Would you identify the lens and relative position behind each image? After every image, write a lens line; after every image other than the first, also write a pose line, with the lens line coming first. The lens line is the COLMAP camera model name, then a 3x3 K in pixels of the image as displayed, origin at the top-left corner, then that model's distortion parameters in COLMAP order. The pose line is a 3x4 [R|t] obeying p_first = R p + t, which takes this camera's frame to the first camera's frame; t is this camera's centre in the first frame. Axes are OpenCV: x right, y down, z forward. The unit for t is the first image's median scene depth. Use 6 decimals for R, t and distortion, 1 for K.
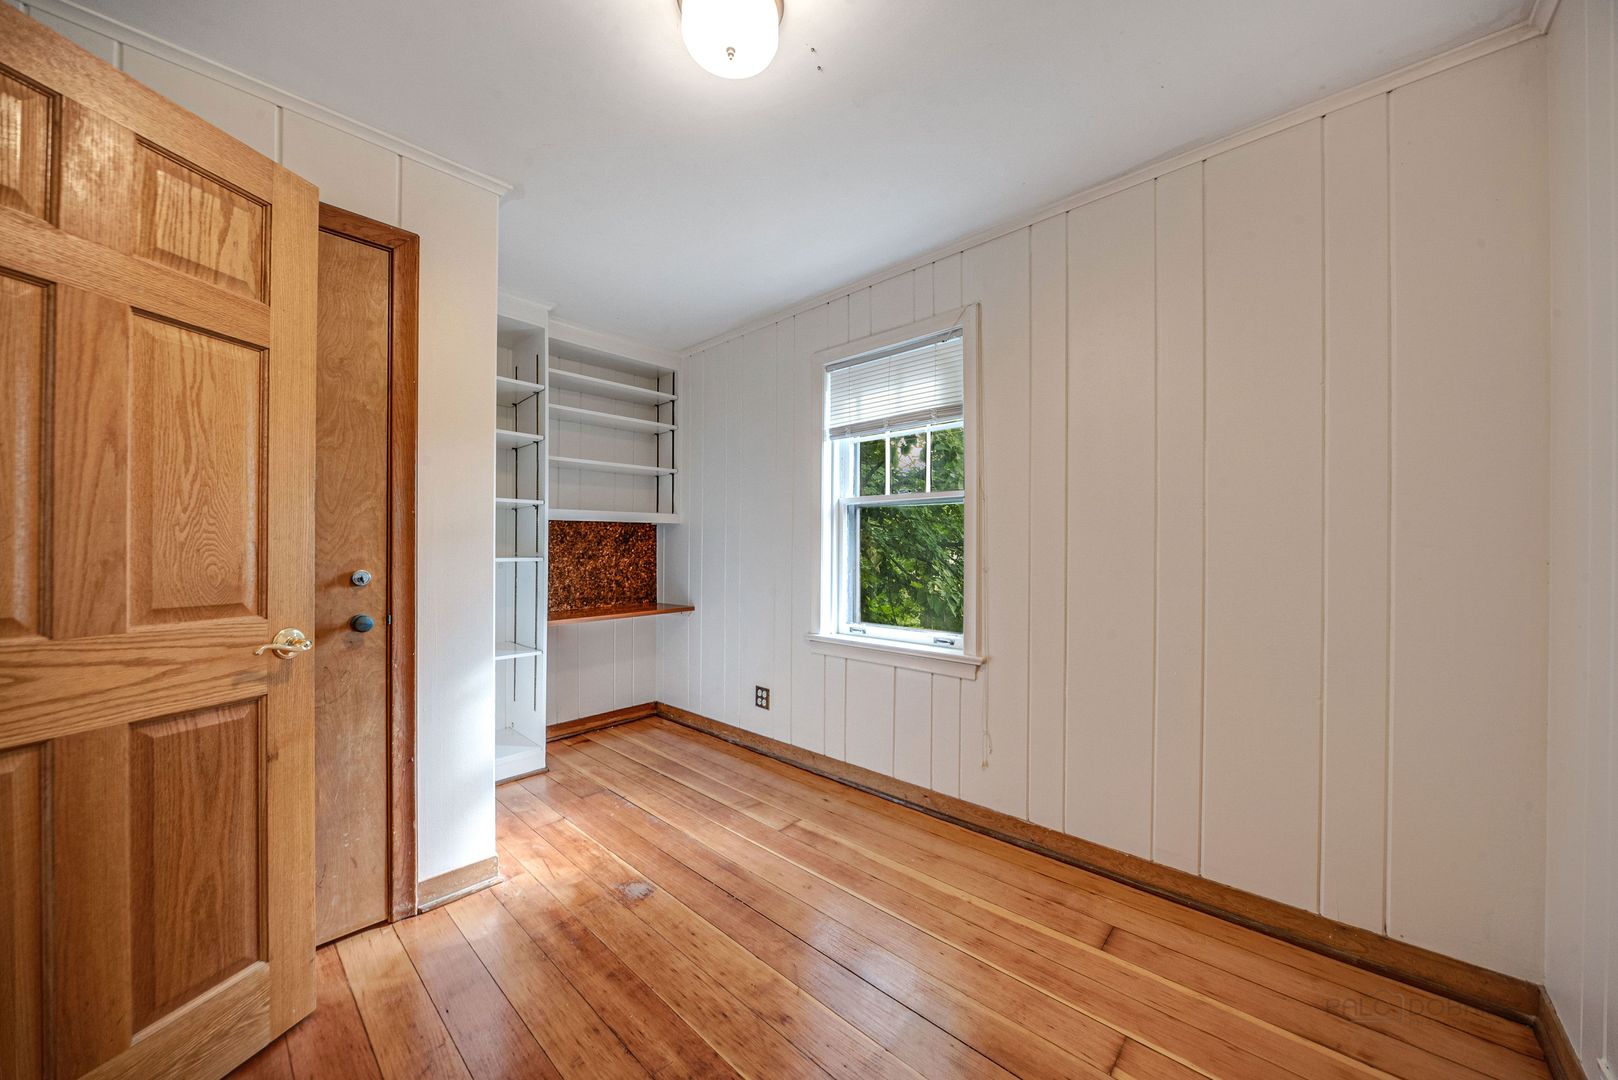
lens RADIAL K [[578.9, 0, 797.8], [0, 578.9, 552.5], [0, 0, 1]] dist [-0.001037, 0.000017]
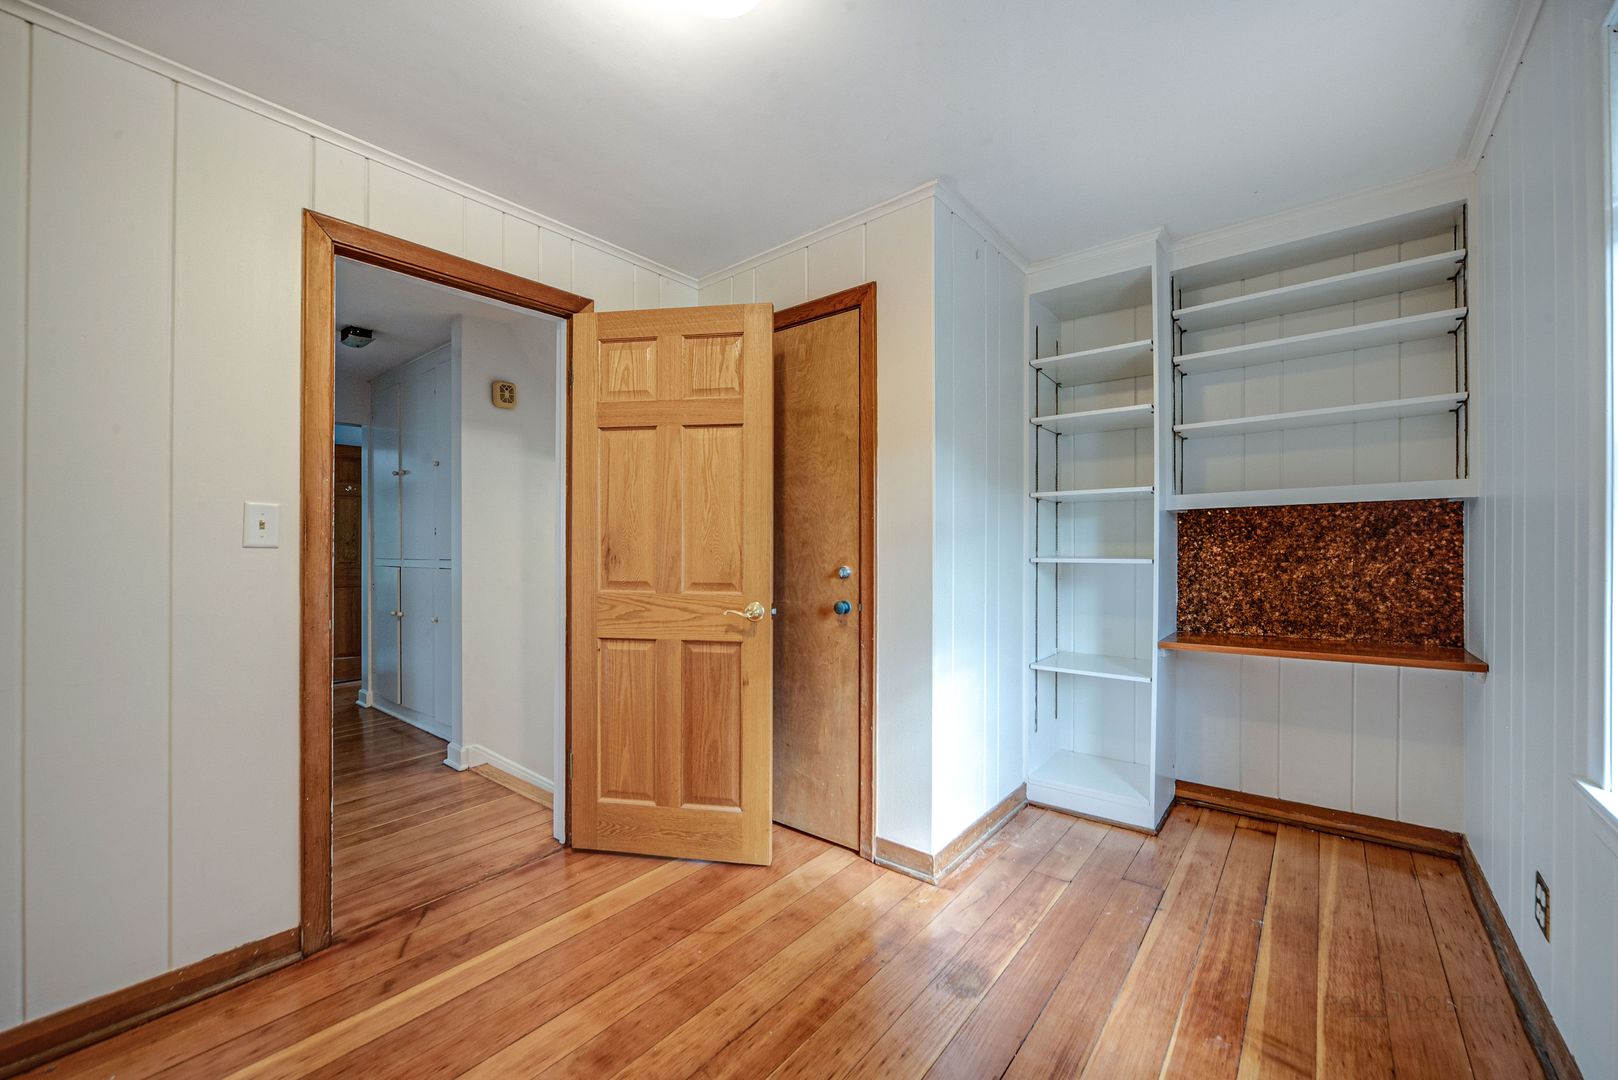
lens RADIAL K [[637.4, 0, 809.6], [0, 637.4, 544.8], [0, 0, 1]] dist [-0.000370, 0.000078]
pose [[0.081886, -0.003993, -0.996634, 0.380458], [-0.001210, 0.999991, -0.004106, -0.006407], [0.996641, 0.001542, 0.081880, 0.471458]]
